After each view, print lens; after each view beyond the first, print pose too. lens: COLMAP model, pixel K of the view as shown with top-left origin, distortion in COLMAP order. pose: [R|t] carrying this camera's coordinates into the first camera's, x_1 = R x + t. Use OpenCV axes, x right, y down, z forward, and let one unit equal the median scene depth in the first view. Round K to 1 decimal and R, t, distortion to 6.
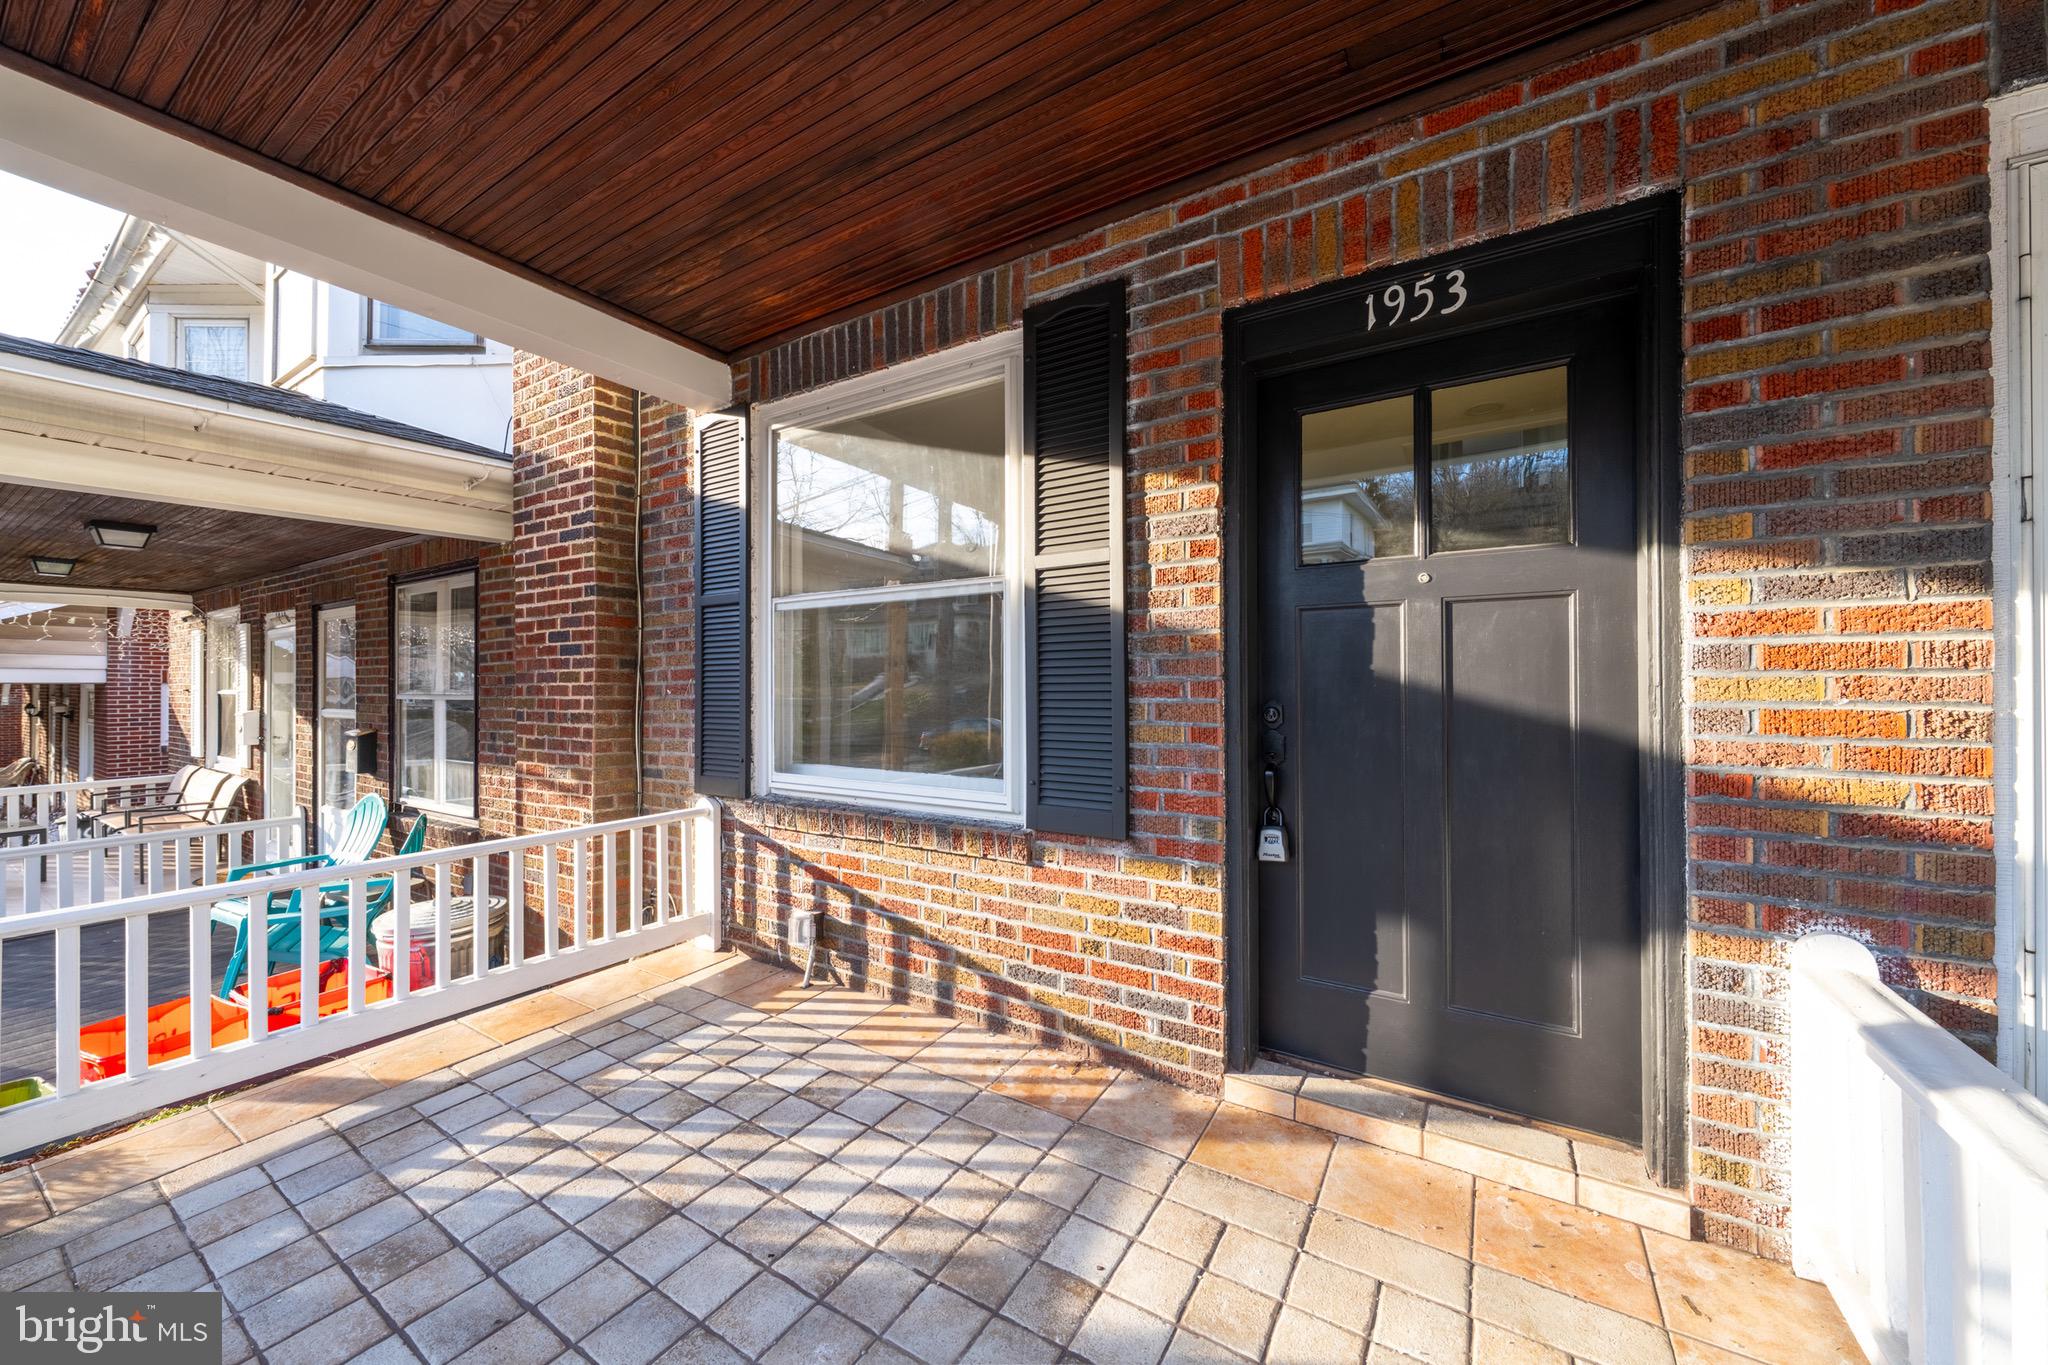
lens RADIAL K [[748.1, 0, 1020.7], [0, 748.1, 678.2], [0, 0, 1]] dist [-0.000547, 0.000148]
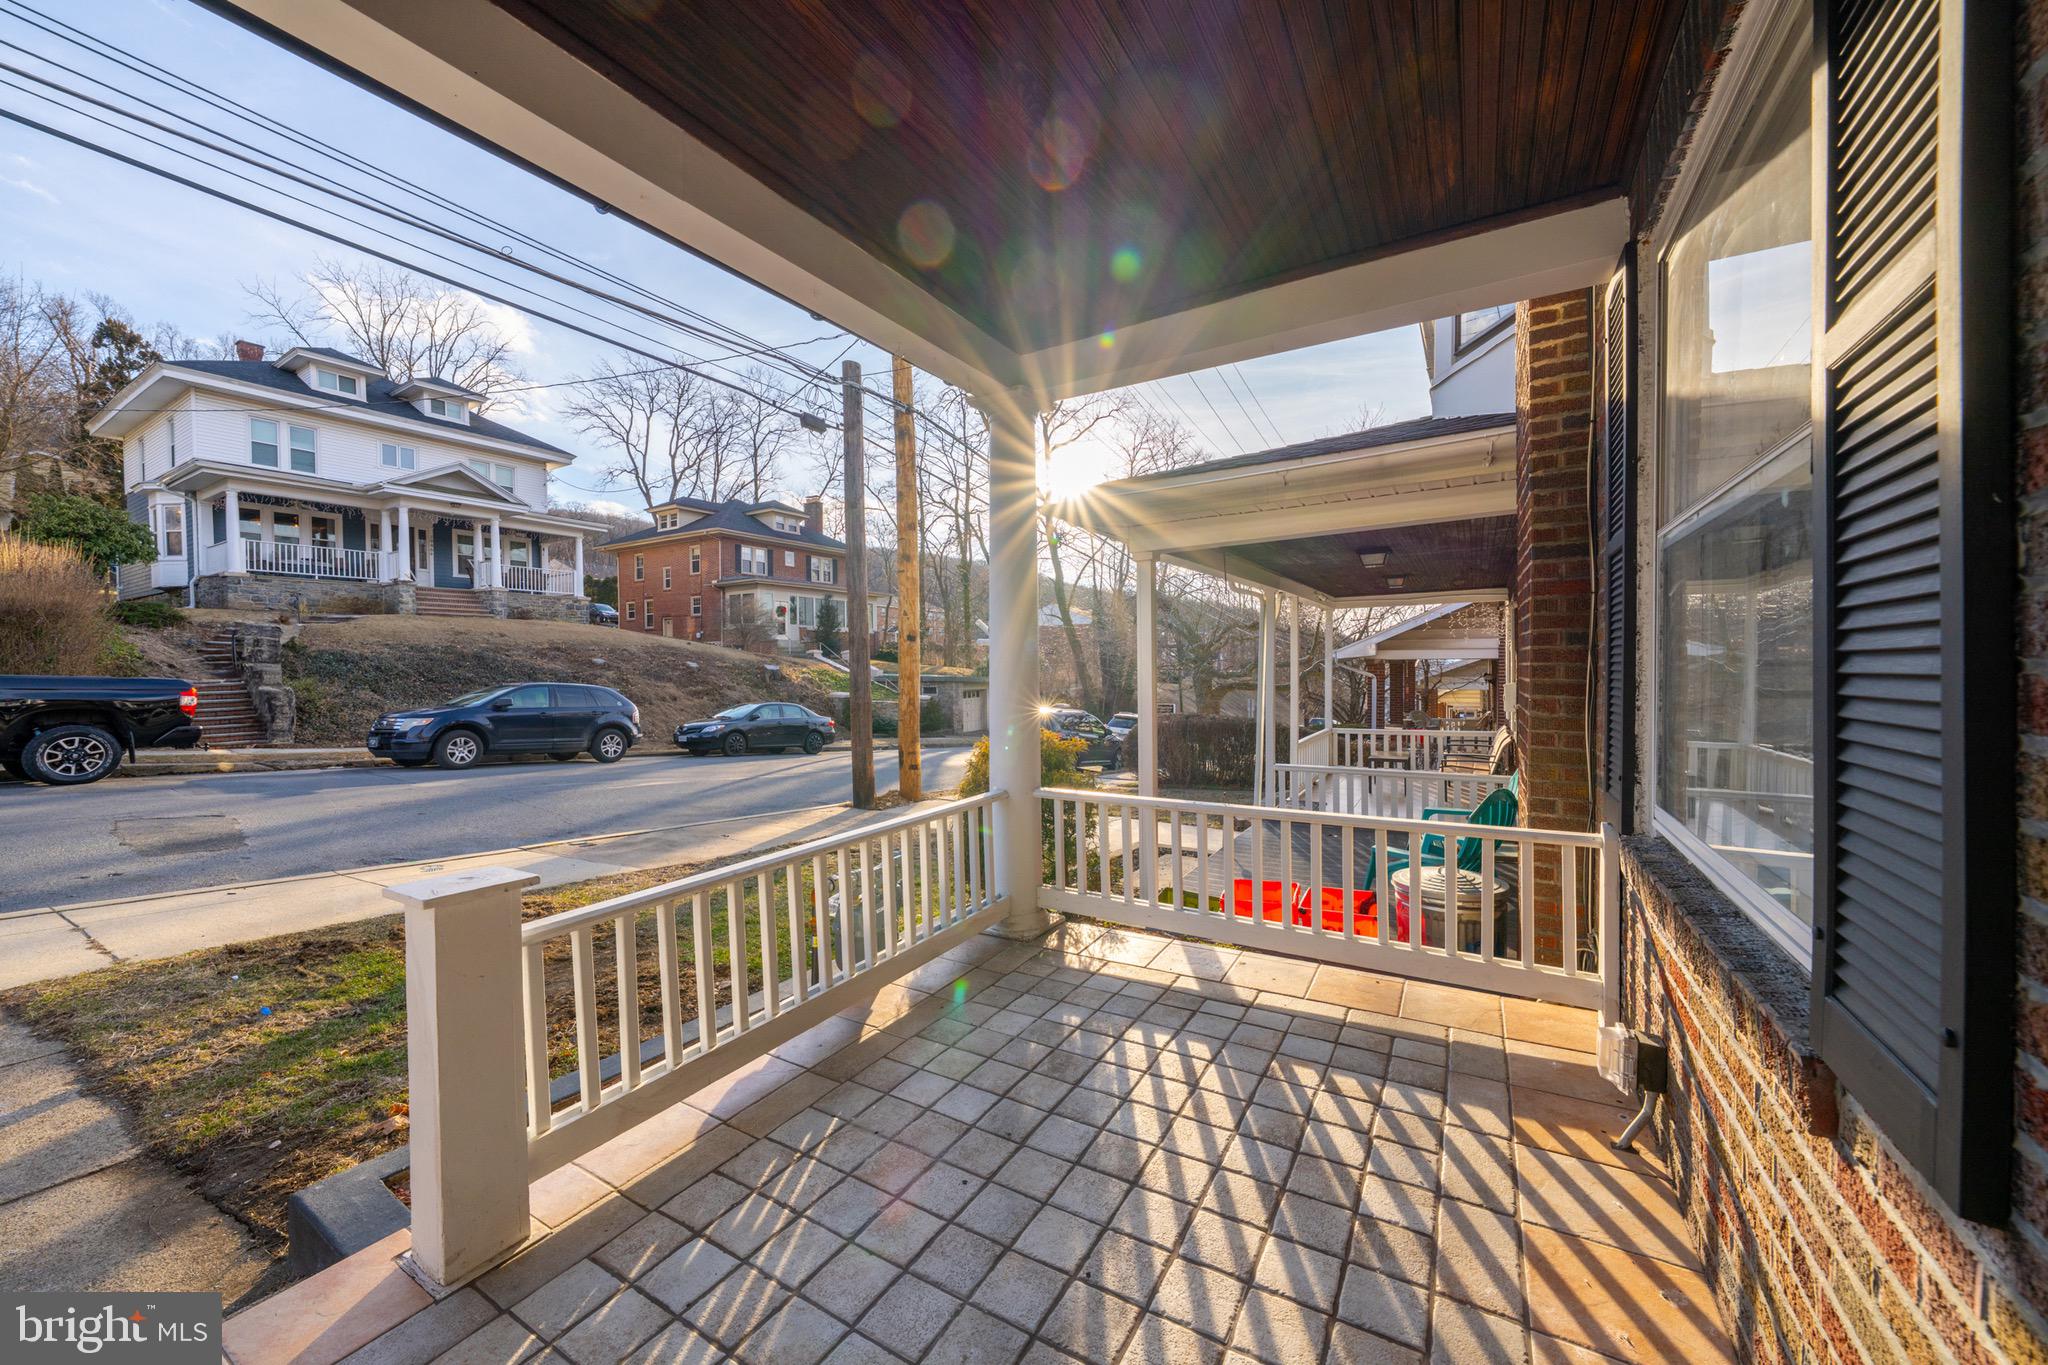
lens RADIAL K [[748.1, 0, 1020.7], [0, 748.1, 678.2], [0, 0, 1]] dist [-0.000547, 0.000148]
pose [[0.017758, 0.018522, -0.999671, 0.396230], [0.023072, 0.999555, 0.018930, -0.008742], [0.999576, -0.023401, 0.017323, 0.593836]]
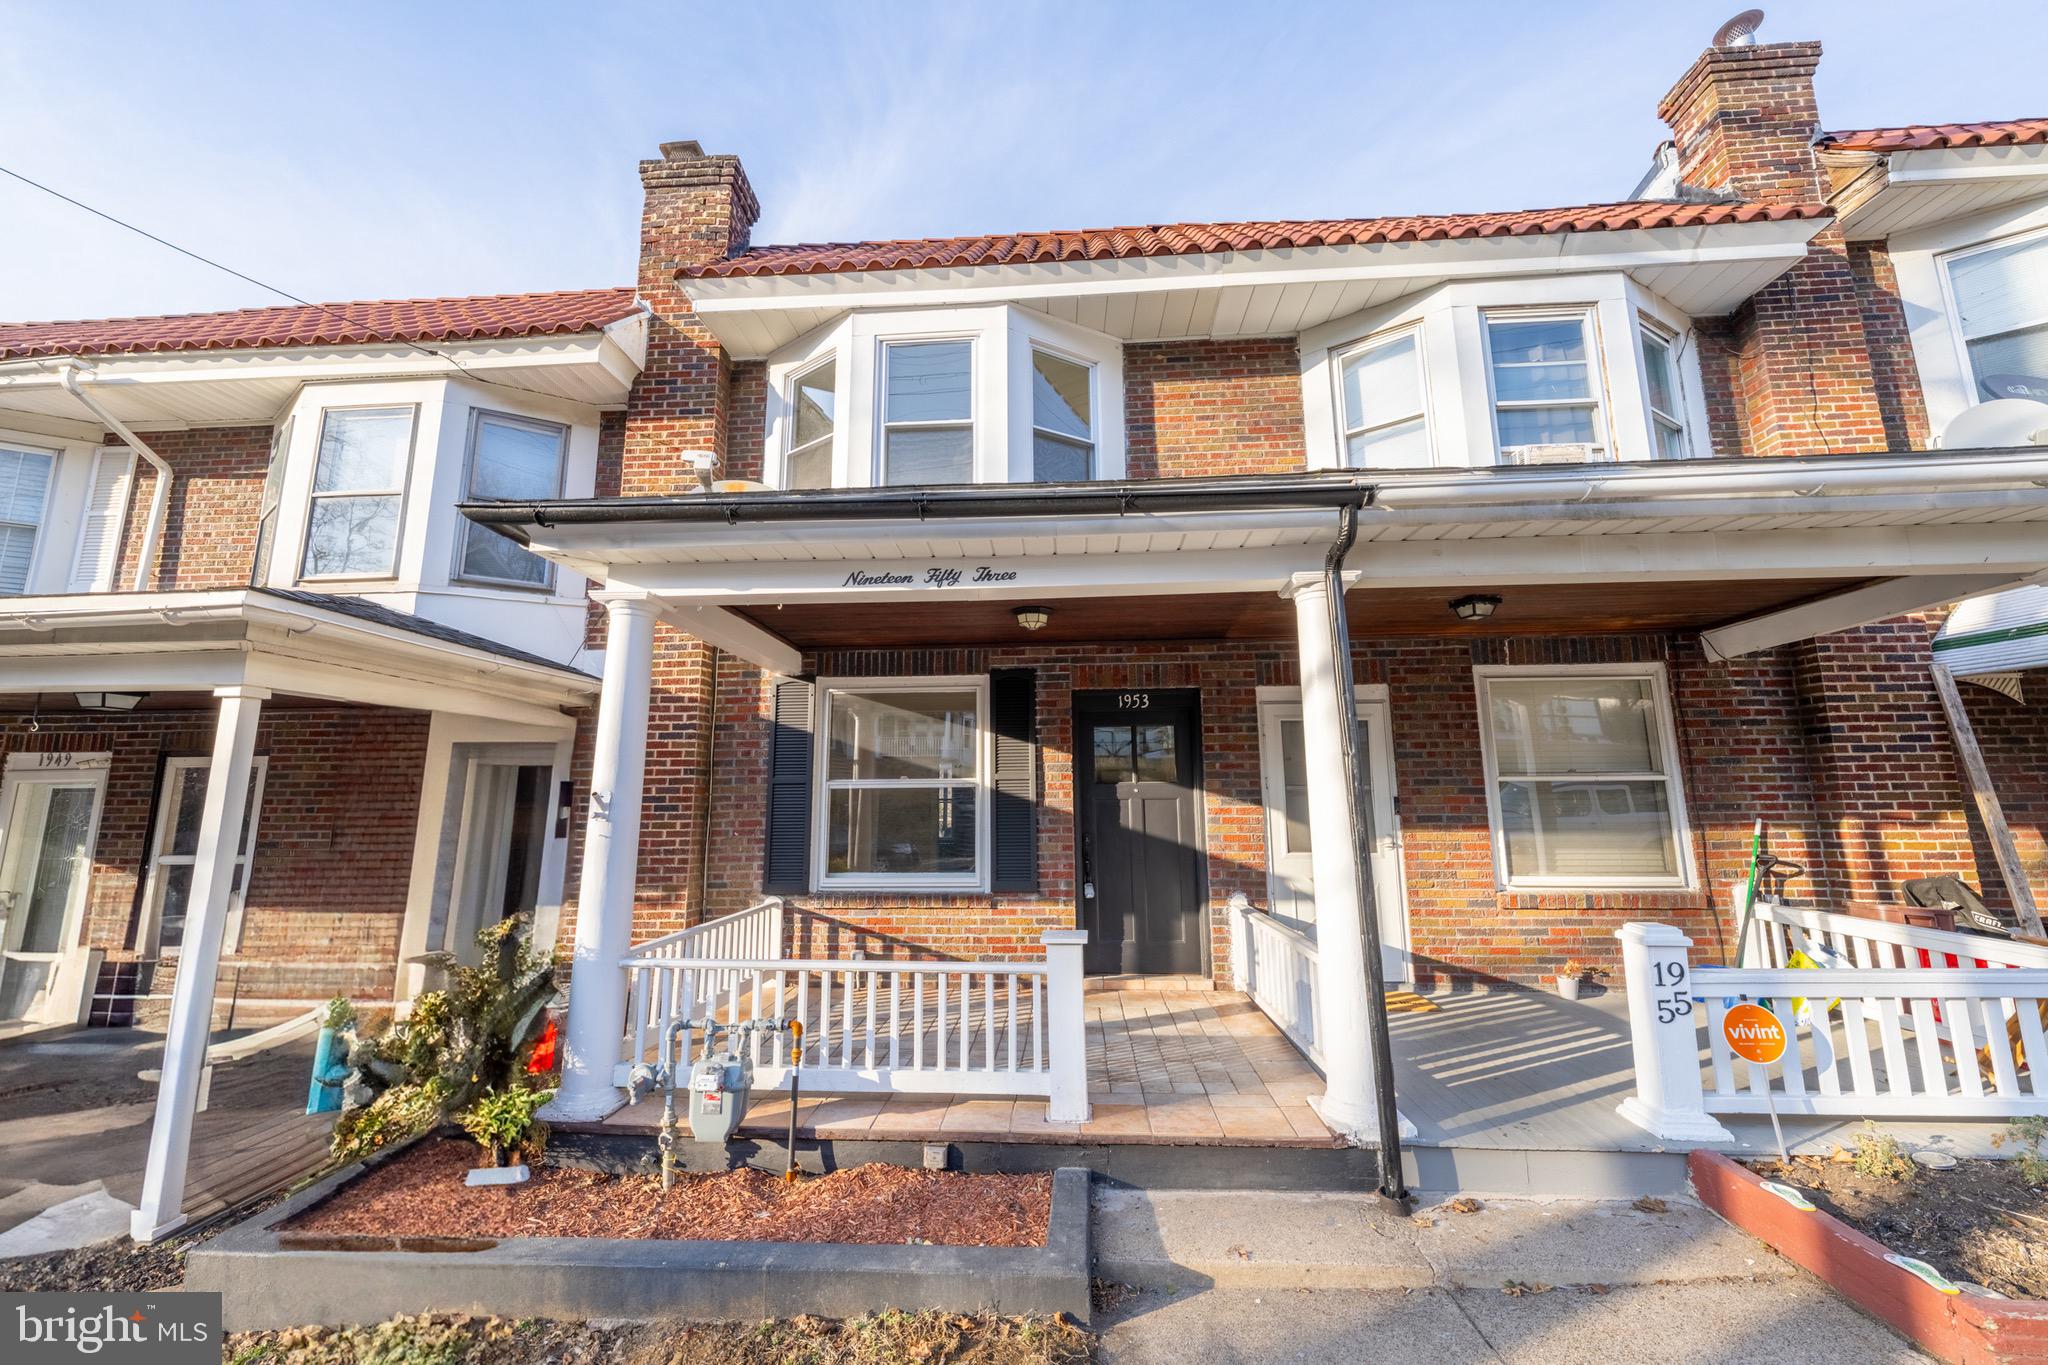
lens RADIAL K [[780.7, 0, 1013.7], [0, 780.7, 674.9], [0, 0, 1]] dist [0.002005, -0.000530]
pose [[0.877732, 0.075087, 0.473232, -1.150680], [0.000634, 0.987462, -0.157856, -0.083312], [-0.479151, 0.138855, 0.866679, -1.253585]]
